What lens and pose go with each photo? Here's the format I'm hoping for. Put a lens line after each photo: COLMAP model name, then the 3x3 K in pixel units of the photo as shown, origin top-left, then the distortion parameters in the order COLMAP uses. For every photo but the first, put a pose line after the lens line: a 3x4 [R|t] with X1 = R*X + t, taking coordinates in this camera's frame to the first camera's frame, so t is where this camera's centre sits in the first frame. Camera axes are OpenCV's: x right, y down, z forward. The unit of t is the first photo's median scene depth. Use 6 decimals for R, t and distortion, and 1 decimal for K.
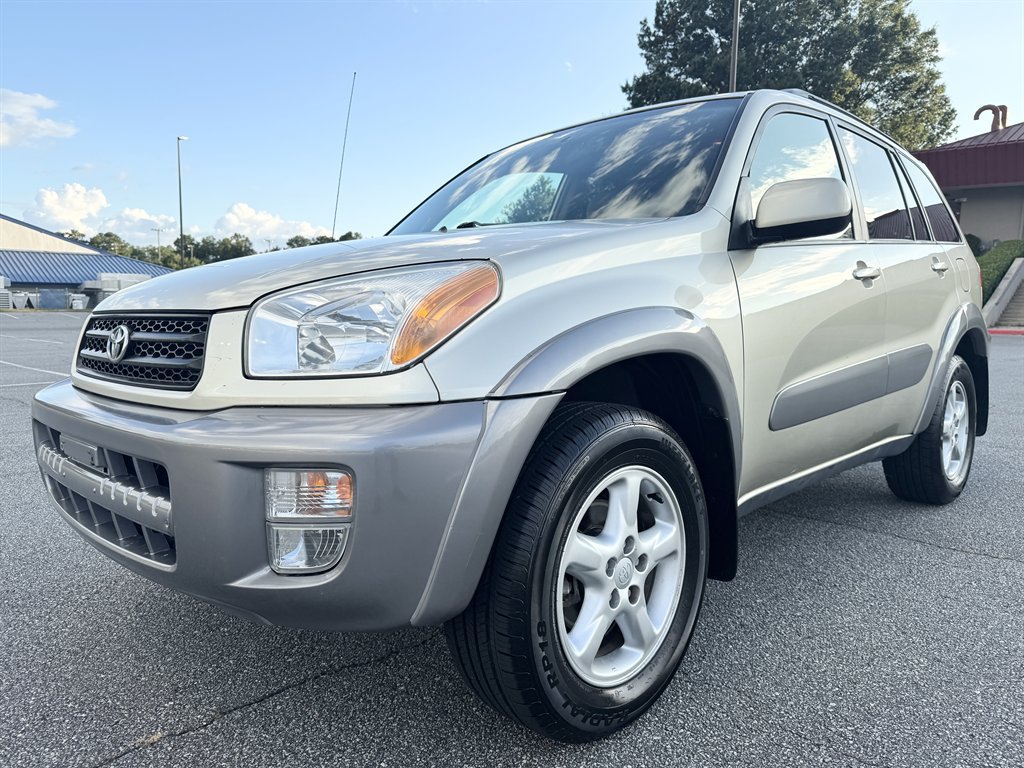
lens RADIAL K [[743.2, 0, 516.1], [0, 743.2, 382.2], [0, 0, 1]] dist [0.004287, -0.009581]
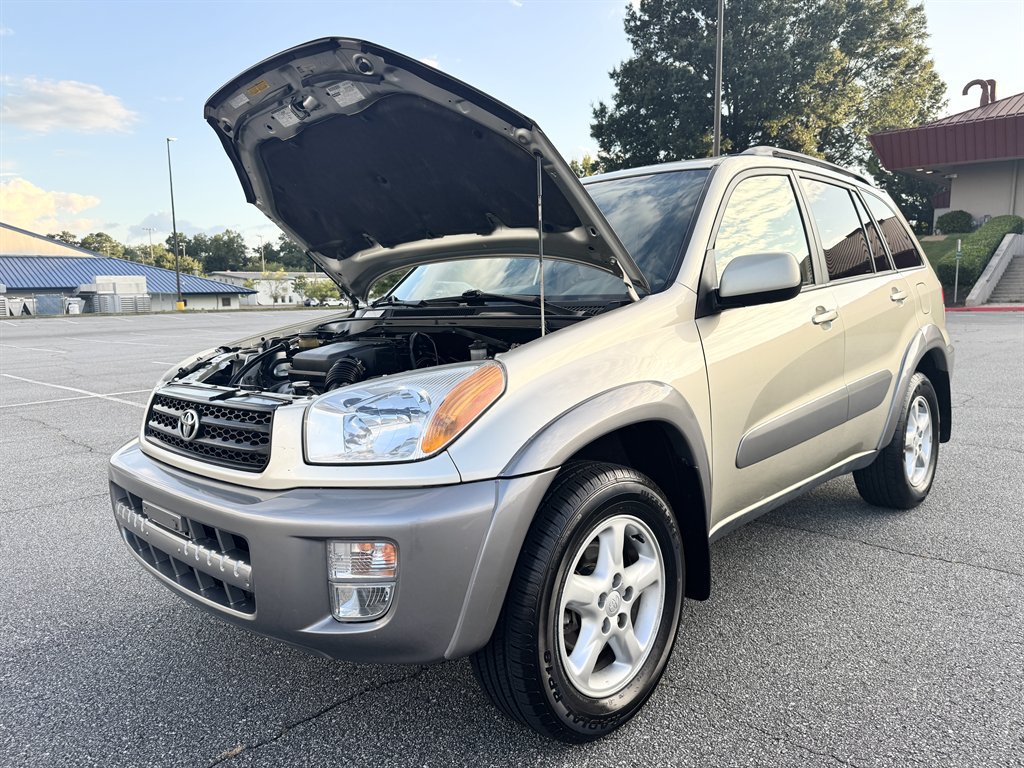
lens RADIAL K [[745.5, 0, 511.5], [0, 745.5, 381.7], [0, 0, 1]] dist [0.007740, -0.011391]
pose [[0.999433, -0.033565, -0.002633, -0.000882], [0.033609, 0.999255, 0.018951, -0.012220], [0.001995, -0.019029, 0.999817, -0.019415]]
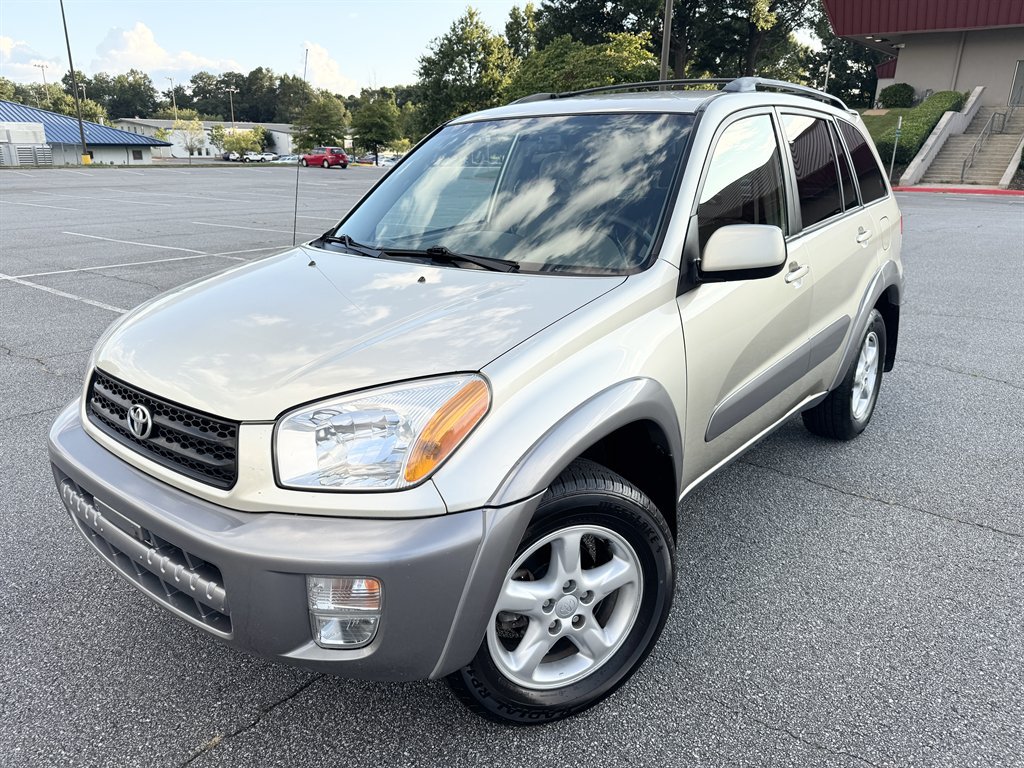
lens RADIAL K [[744.9, 0, 512.3], [0, 744.9, 387.1], [0, 0, 1]] dist [-0.000766, -0.004044]
pose [[0.996211, -0.032282, 0.080751, -0.006717], [0.014565, 0.977370, 0.211036, -0.031388], [-0.085736, -0.209061, 0.974137, -0.011351]]
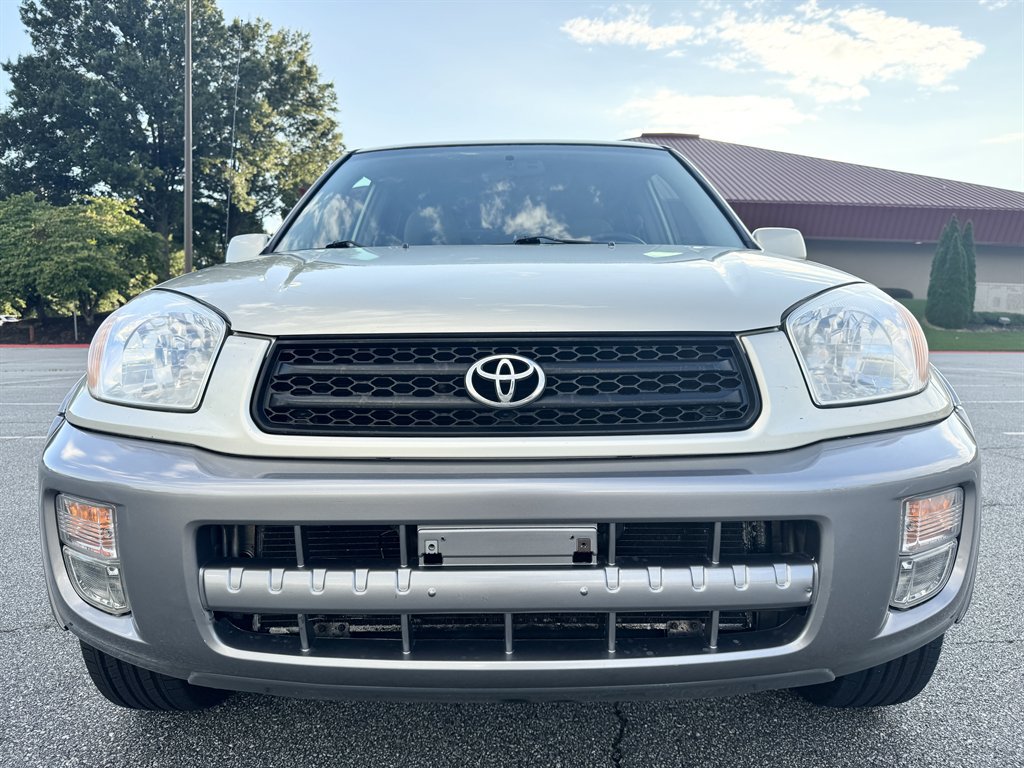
lens RADIAL K [[741.9, 0, 509.9], [0, 741.9, 376.6], [0, 0, 1]] dist [0.000298, -0.003438]
pose [[0.712523, -0.044163, 0.700258, -0.096768], [0.067687, 0.997689, -0.005952, -0.004921], [-0.698377, 0.051640, 0.713865, 0.048366]]
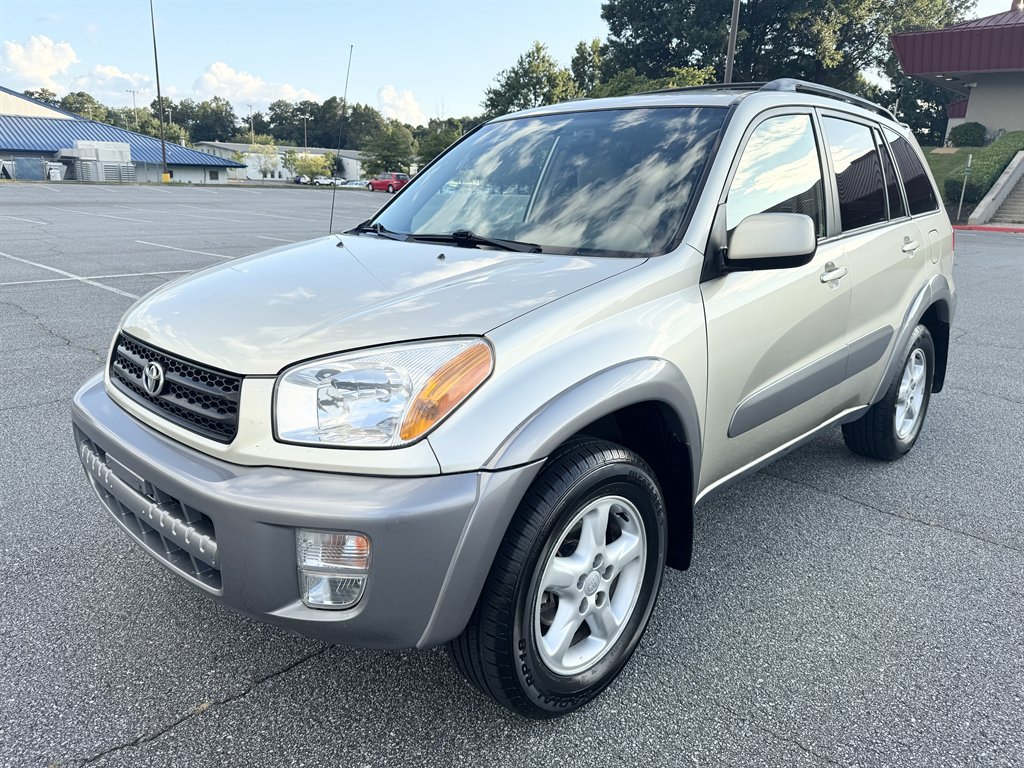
lens RADIAL K [[744.7, 0, 514.3], [0, 744.7, 375.9], [0, 0, 1]] dist [-0.000315, -0.004164]
pose [[0.999776, 0.016794, 0.012853, -0.000070], [-0.018621, 0.987165, 0.158614, -0.023367], [-0.010024, -0.158818, 0.987257, -0.011325]]
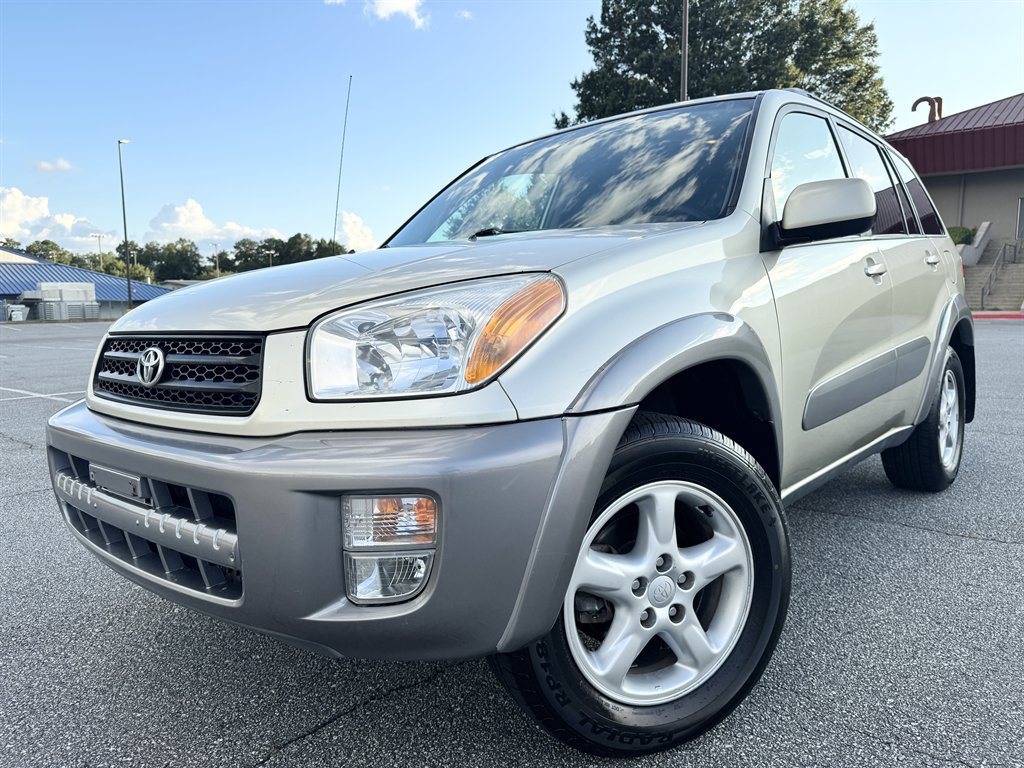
lens RADIAL K [[741.6, 0, 514.8], [0, 741.6, 383.9], [0, 0, 1]] dist [0.002822, -0.006696]
pose [[0.997690, -0.034752, 0.058366, -0.012230], [0.034397, 0.999383, 0.007076, -0.001998], [-0.058575, -0.005052, 0.998270, 0.002577]]
